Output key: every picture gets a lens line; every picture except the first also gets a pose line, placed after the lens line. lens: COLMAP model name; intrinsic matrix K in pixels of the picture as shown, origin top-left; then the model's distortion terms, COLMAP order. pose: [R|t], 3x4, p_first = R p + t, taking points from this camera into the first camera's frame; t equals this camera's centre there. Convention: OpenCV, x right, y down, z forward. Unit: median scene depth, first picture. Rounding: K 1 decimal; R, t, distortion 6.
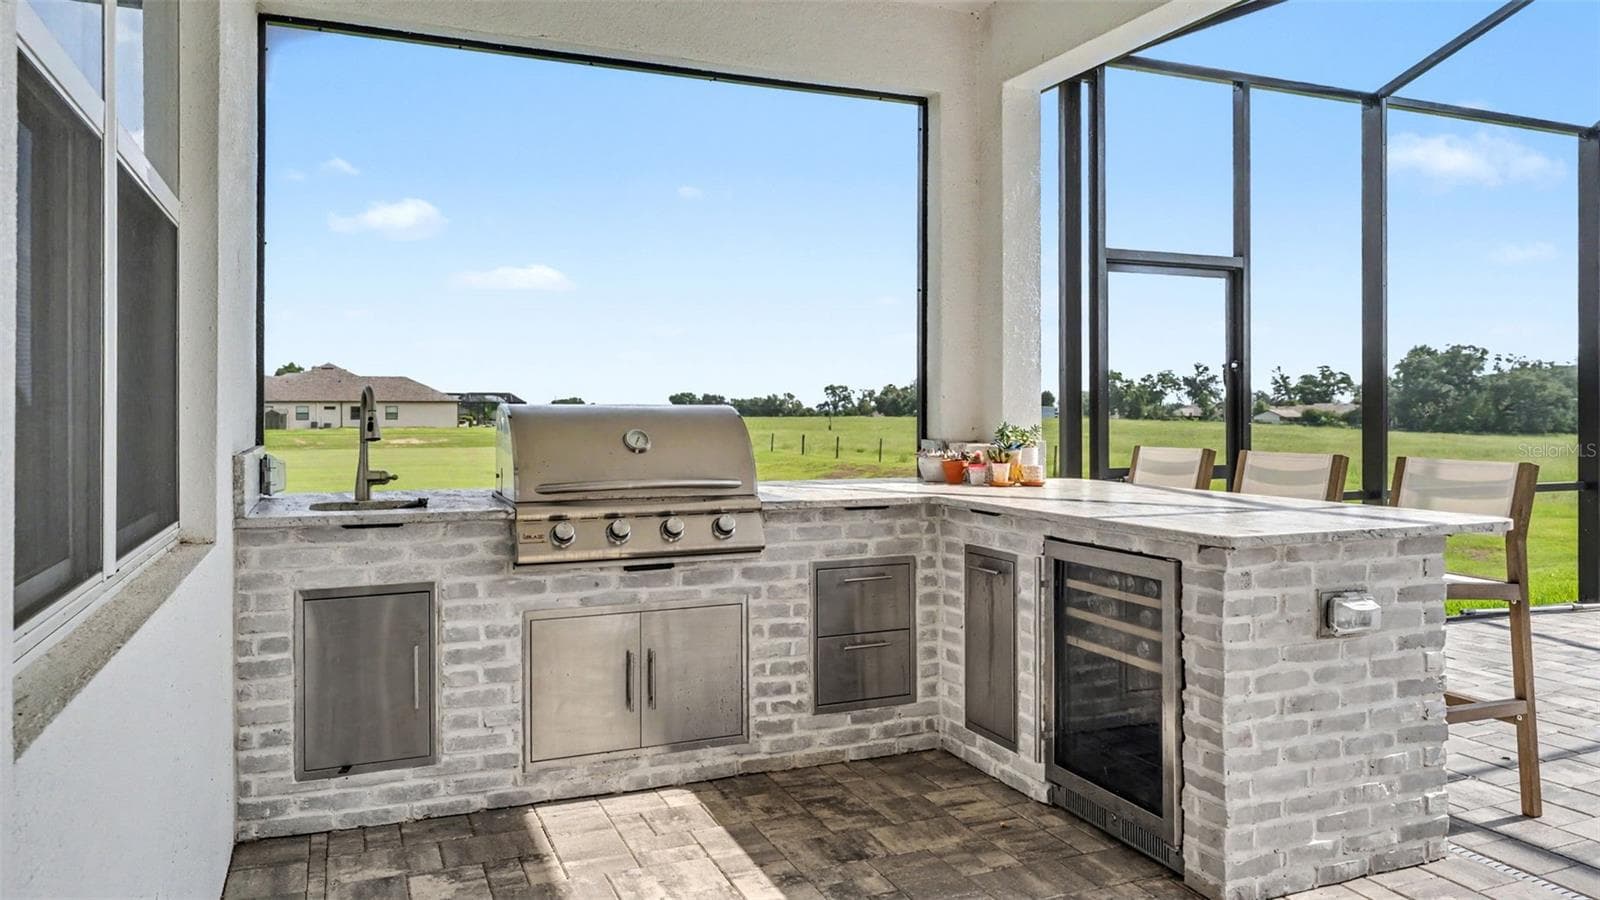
lens RADIAL K [[1066.3, 0, 802.6], [0, 1066.3, 403.7], [0, 0, 1]] dist [0.003506, -0.000586]
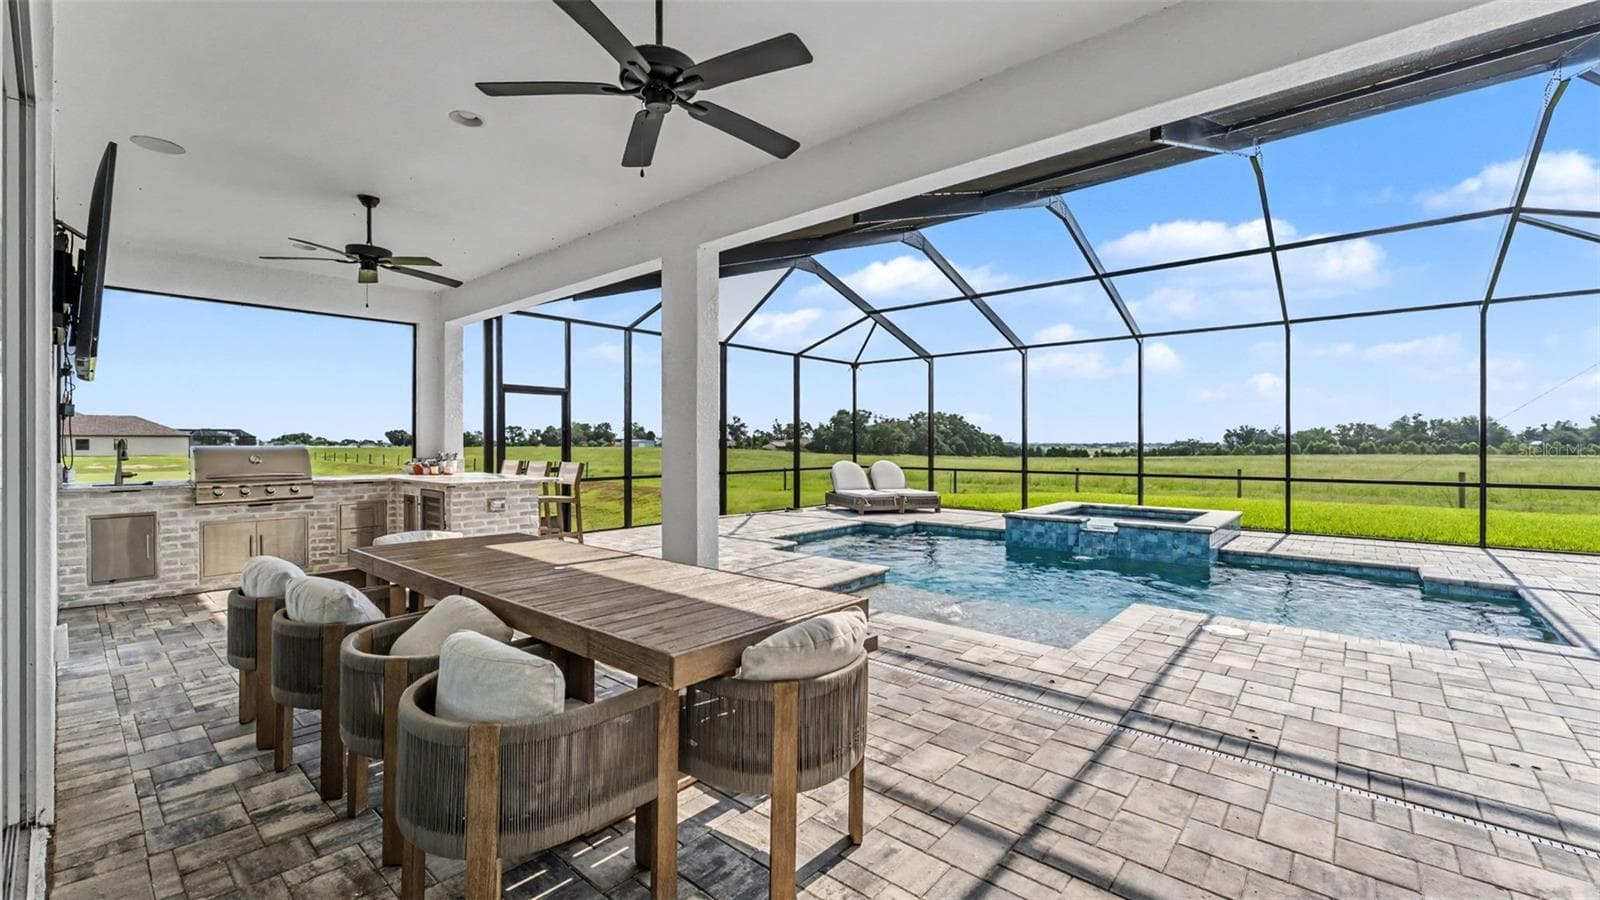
lens RADIAL K [[640.1, 0, 798.7], [0, 640.1, 444.0], [0, 0, 1]] dist [-0.001087, -0.000004]
pose [[0.901536, -0.000195, 0.432704, 0.405662], [-0.003530, 0.999963, 0.007806, -0.022643], [-0.432689, -0.008565, 0.901502, -1.119880]]
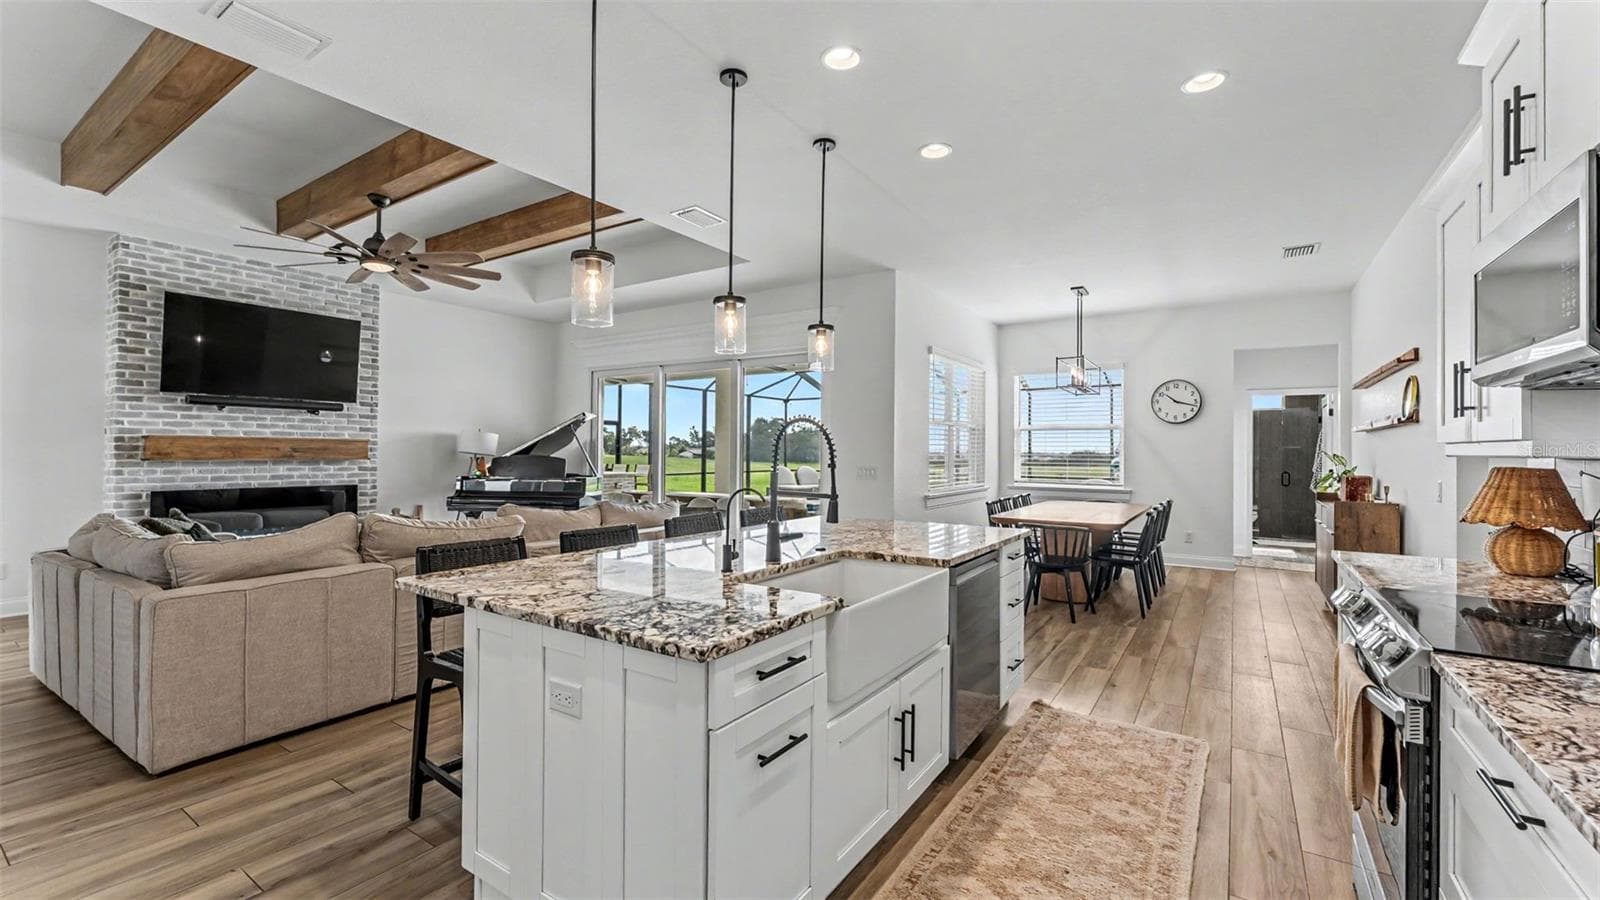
lens RADIAL K [[653.4, 0, 798.8], [0, 653.4, 444.8], [0, 0, 1]] dist [-0.000036, 0.000303]
pose [[0.838565, 0.012558, 0.544657, -0.736364], [-0.012318, 0.999916, -0.004090, -0.062136], [-0.544662, -0.003279, 0.838649, -2.787299]]
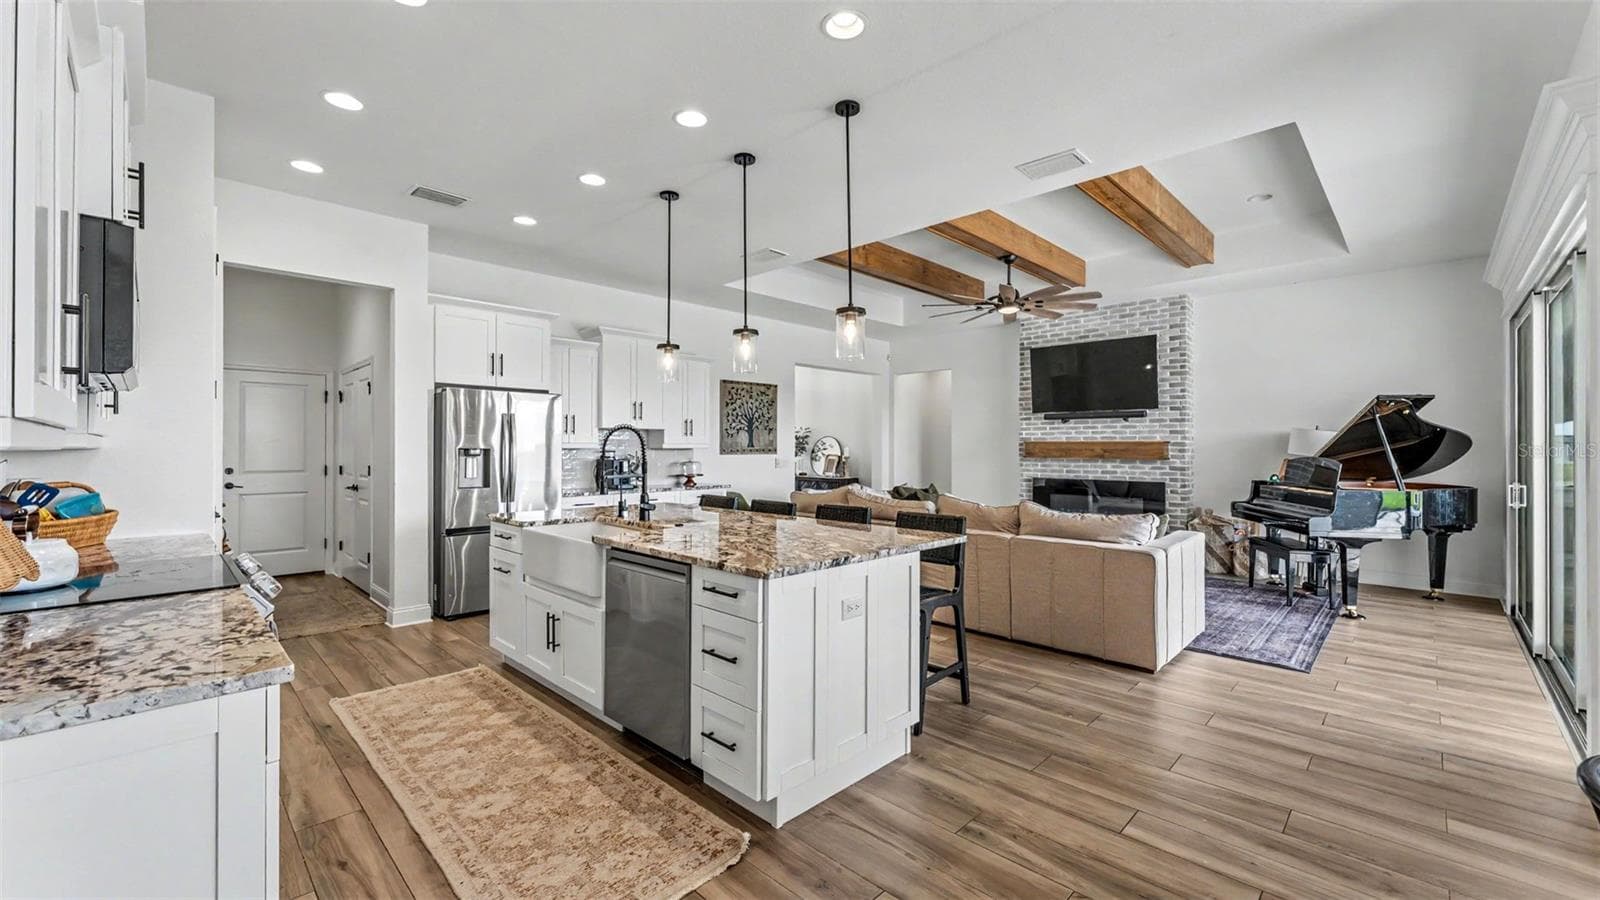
lens RADIAL K [[640.1, 0, 798.7], [0, 640.1, 444.0], [0, 0, 1]] dist [-0.001087, -0.000004]
pose [[0.376936, -0.003043, -0.926234, 0.709327], [0.003373, 0.999992, -0.001912, -0.061428], [0.926233, -0.002403, 0.376943, -2.337974]]
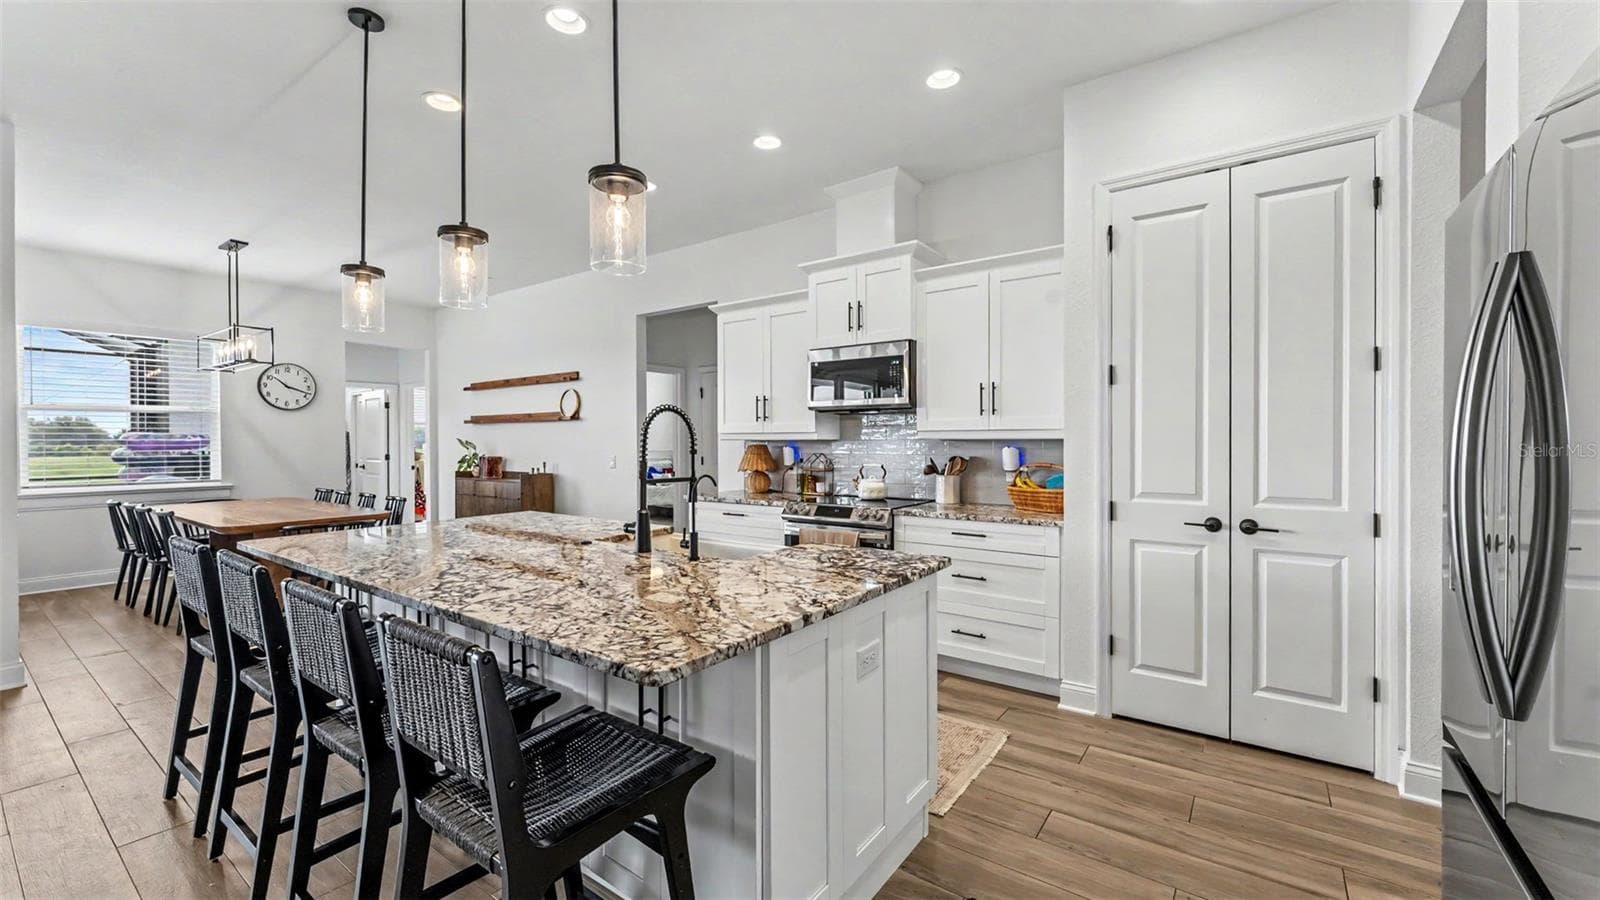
lens RADIAL K [[640.1, 0, 798.7], [0, 640.1, 444.0], [0, 0, 1]] dist [-0.001087, -0.000004]
pose [[-0.513688, -0.001294, 0.857976, -1.039893], [-0.000132, 0.999999, 0.001429, -0.053783], [-0.857977, 0.000621, -0.513688, -1.968248]]
